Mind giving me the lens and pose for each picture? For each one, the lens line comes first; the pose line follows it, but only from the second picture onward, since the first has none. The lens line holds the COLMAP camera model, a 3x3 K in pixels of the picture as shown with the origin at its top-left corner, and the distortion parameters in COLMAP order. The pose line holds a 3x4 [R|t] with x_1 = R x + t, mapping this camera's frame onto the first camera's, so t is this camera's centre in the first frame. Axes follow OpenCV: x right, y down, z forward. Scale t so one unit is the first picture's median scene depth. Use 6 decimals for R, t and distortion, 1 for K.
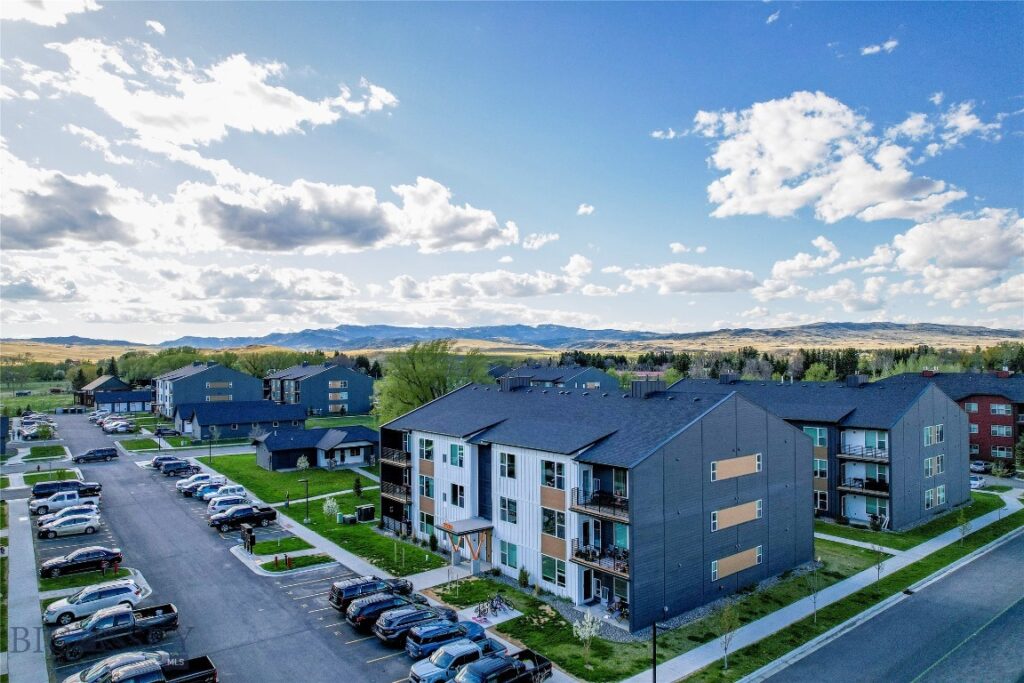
lens RADIAL K [[659.8, 0, 517.8], [0, 659.8, 350.2], [0, 0, 1]] dist [-0.078021, 0.070450]
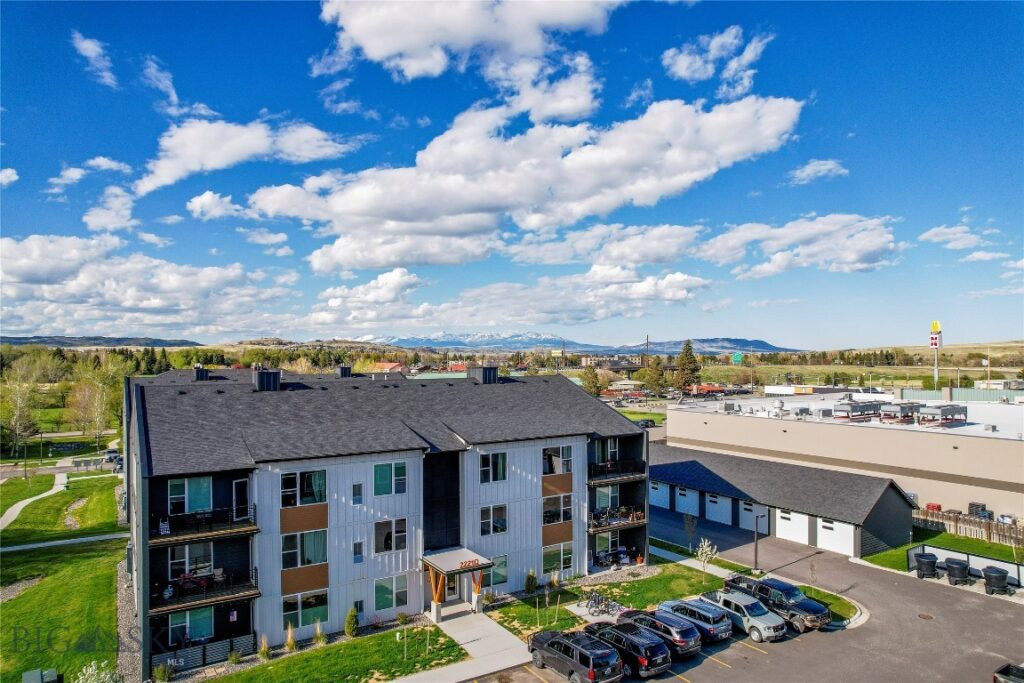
lens RADIAL K [[659.8, 0, 517.8], [0, 659.8, 350.2], [0, 0, 1]] dist [-0.078021, 0.070450]
pose [[0.103645, 0.013618, 0.994521, -0.786897], [-0.010368, 0.999867, -0.012611, 0.029678], [-0.994560, -0.009004, 0.103773, 0.801122]]
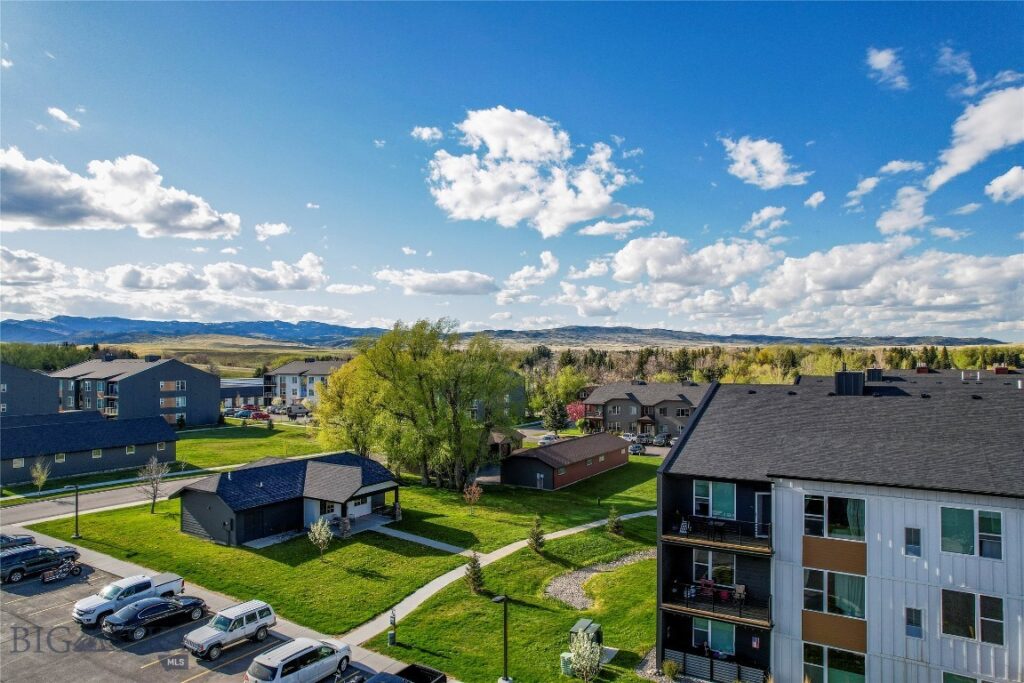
lens RADIAL K [[659.8, 0, 517.8], [0, 659.8, 350.2], [0, 0, 1]] dist [-0.078021, 0.070450]
pose [[0.935836, 0.009359, 0.352311, -0.577908], [-0.010569, 0.999943, 0.001511, 0.029105], [-0.352277, -0.005138, 0.935882, 0.681470]]
